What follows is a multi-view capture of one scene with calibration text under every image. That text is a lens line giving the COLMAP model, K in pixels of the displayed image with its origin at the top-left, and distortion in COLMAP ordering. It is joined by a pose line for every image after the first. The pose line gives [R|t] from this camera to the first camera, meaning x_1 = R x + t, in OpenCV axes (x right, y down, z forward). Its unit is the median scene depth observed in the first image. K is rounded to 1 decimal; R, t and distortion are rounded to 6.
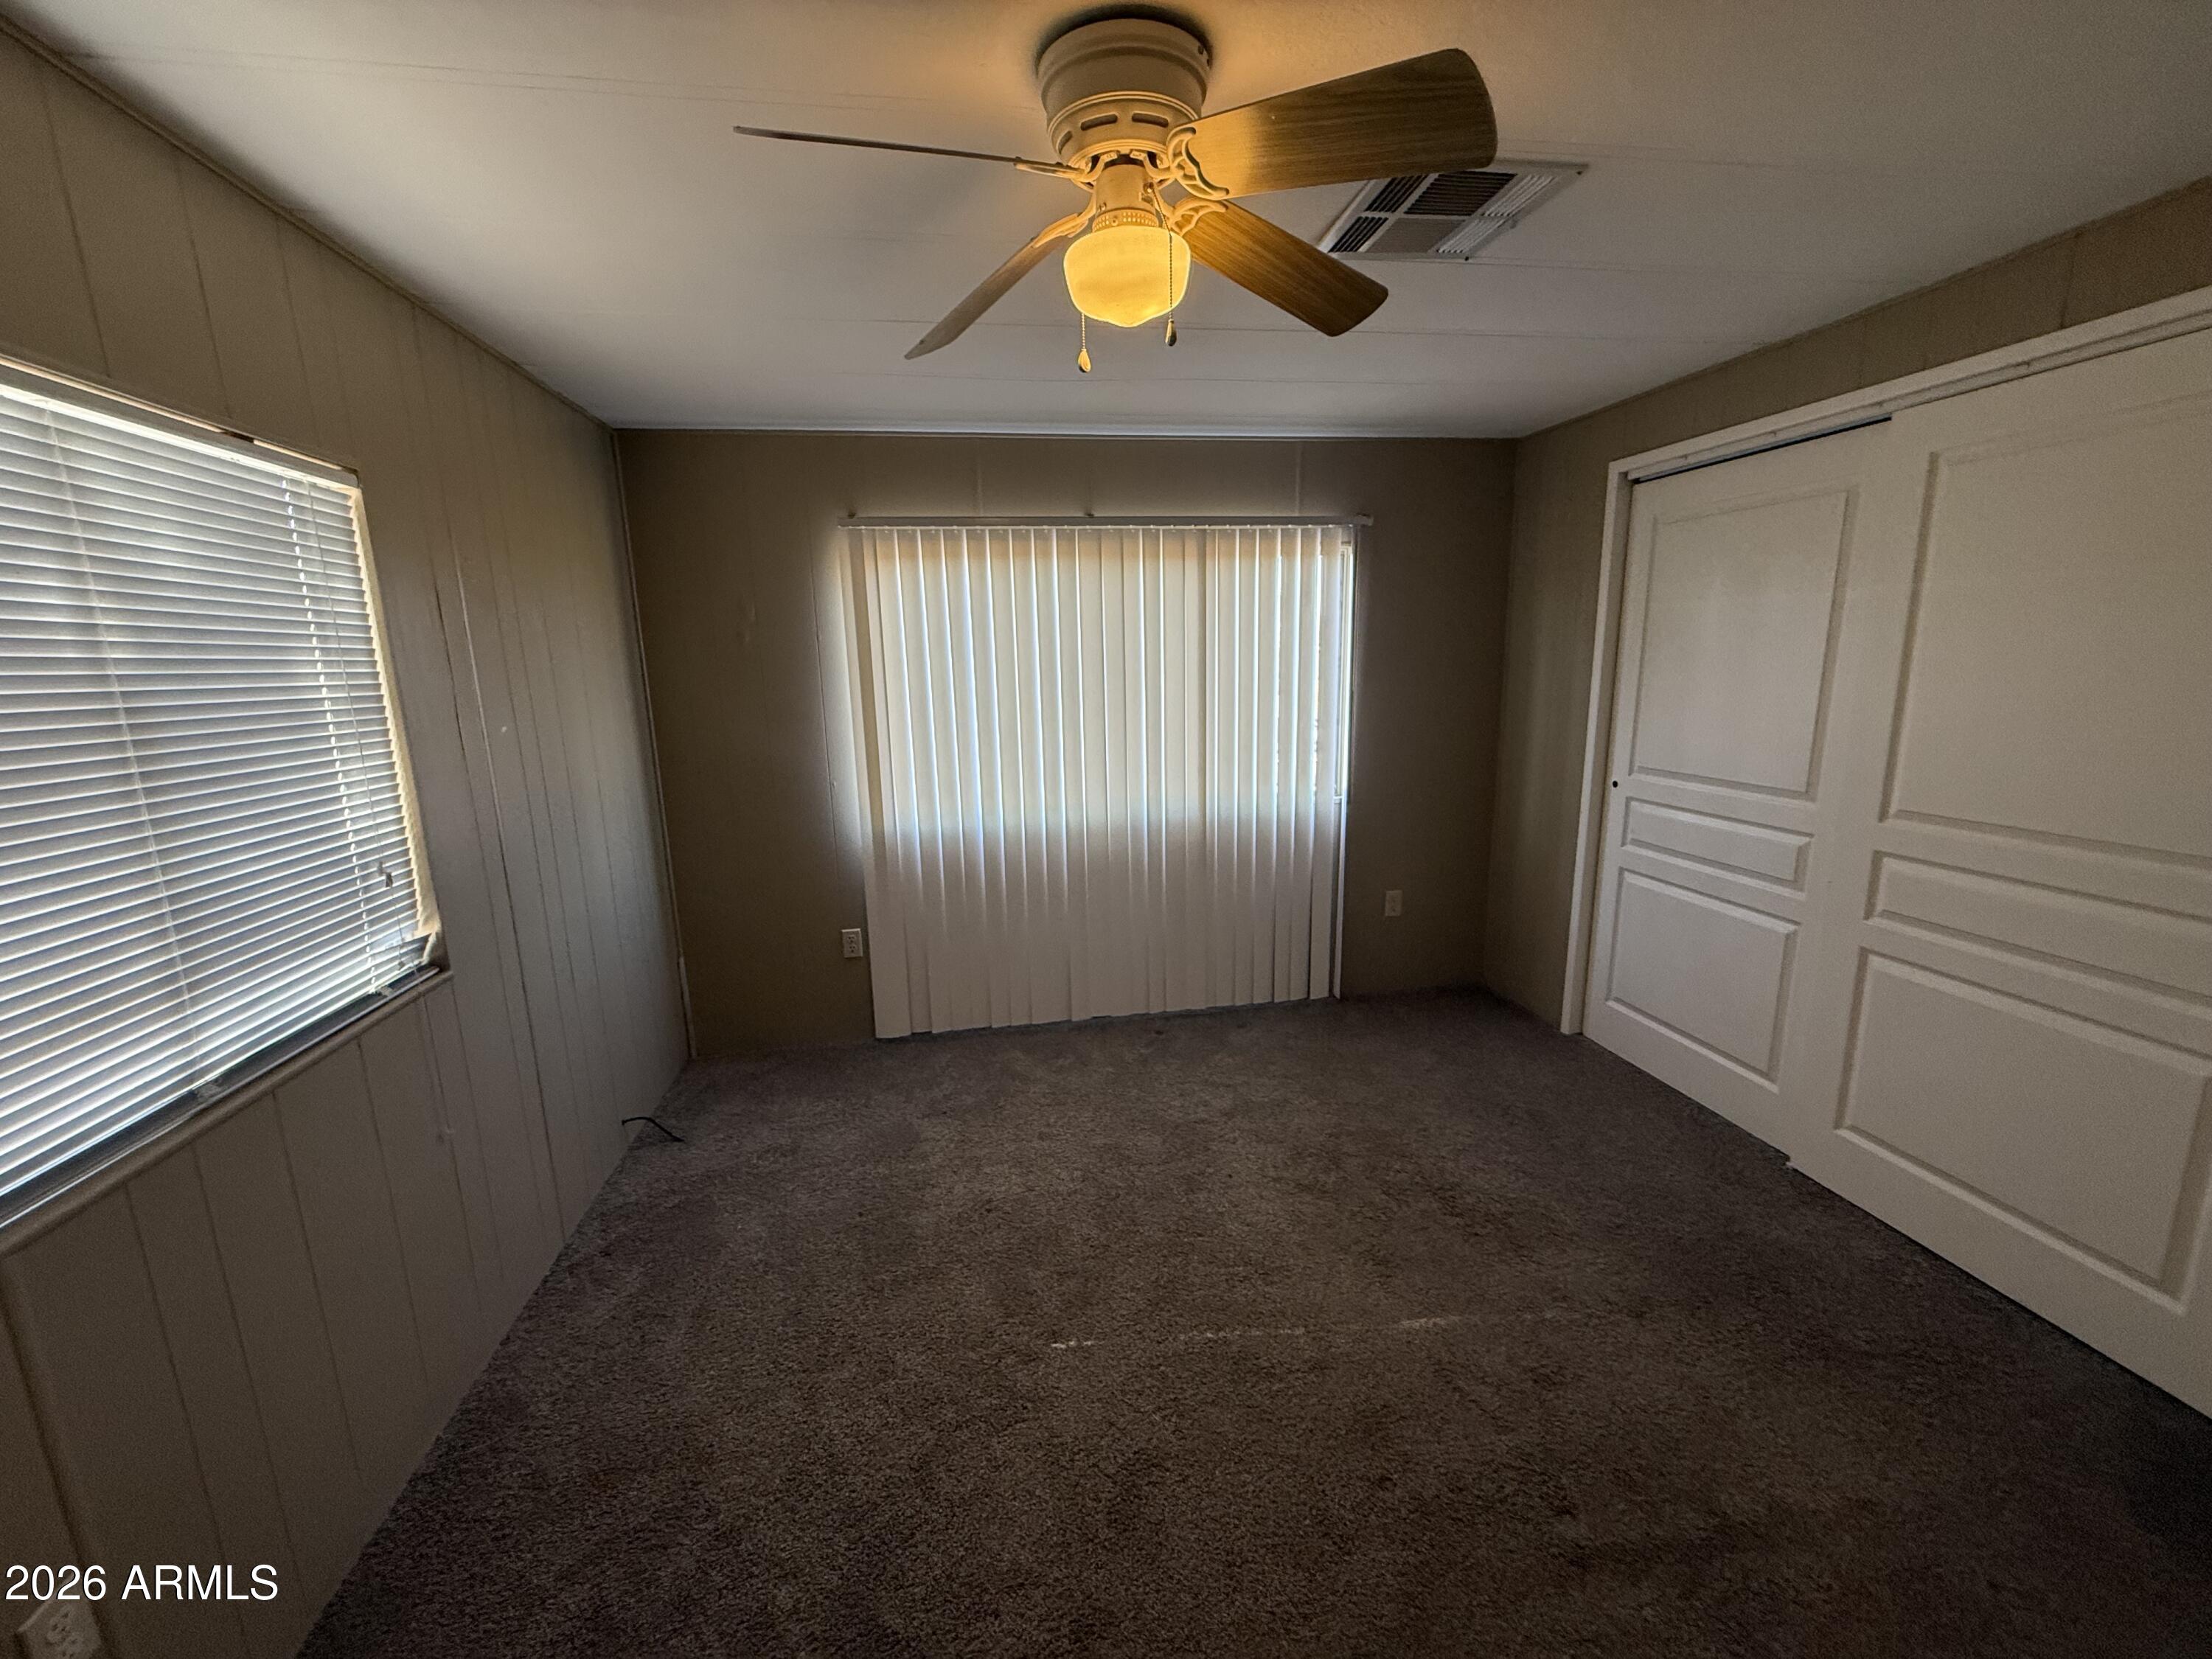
lens RADIAL K [[875.4, 0, 1102.4], [0, 875.4, 832.9], [0, 0, 1]] dist [-0.006220, 0.000818]
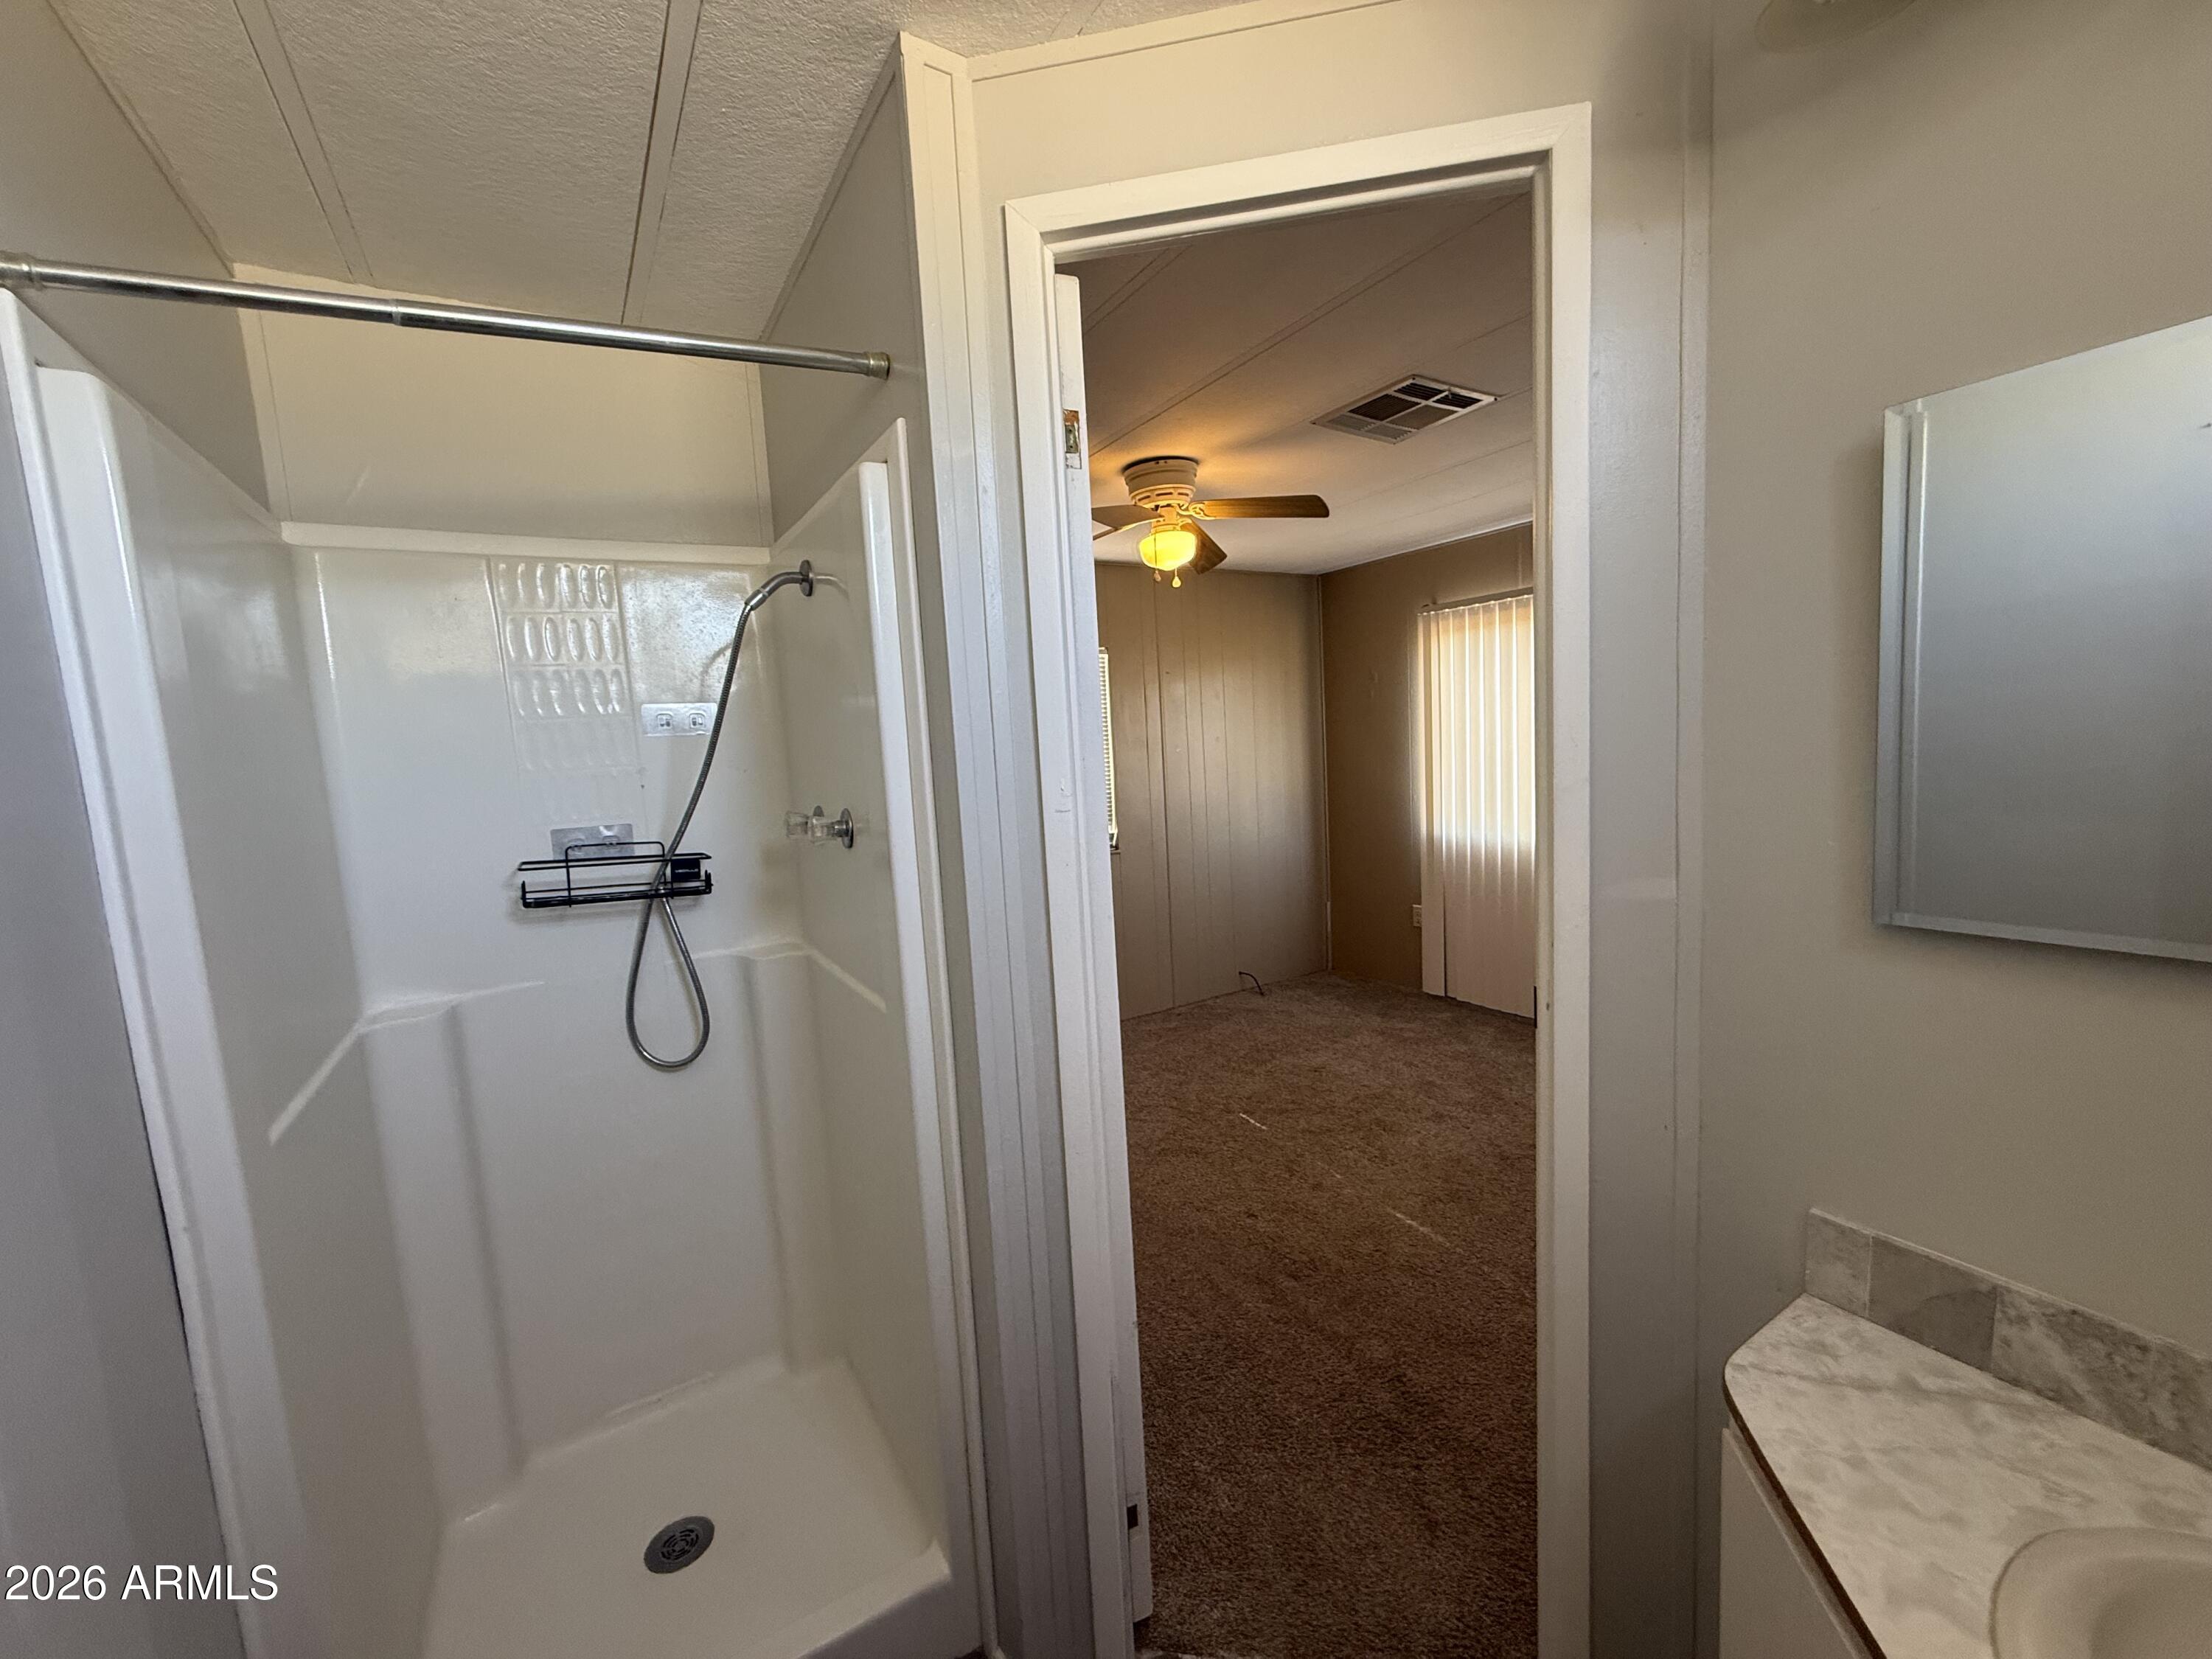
lens RADIAL K [[875.4, 0, 1102.3], [0, 875.4, 828.7], [0, 0, 1]] dist [-0.006220, 0.000818]
pose [[0.385308, 0.101648, -0.917173, 0.885823], [-0.140655, 0.988770, 0.050493, -0.006560], [0.912006, 0.109550, 0.395278, 0.012948]]
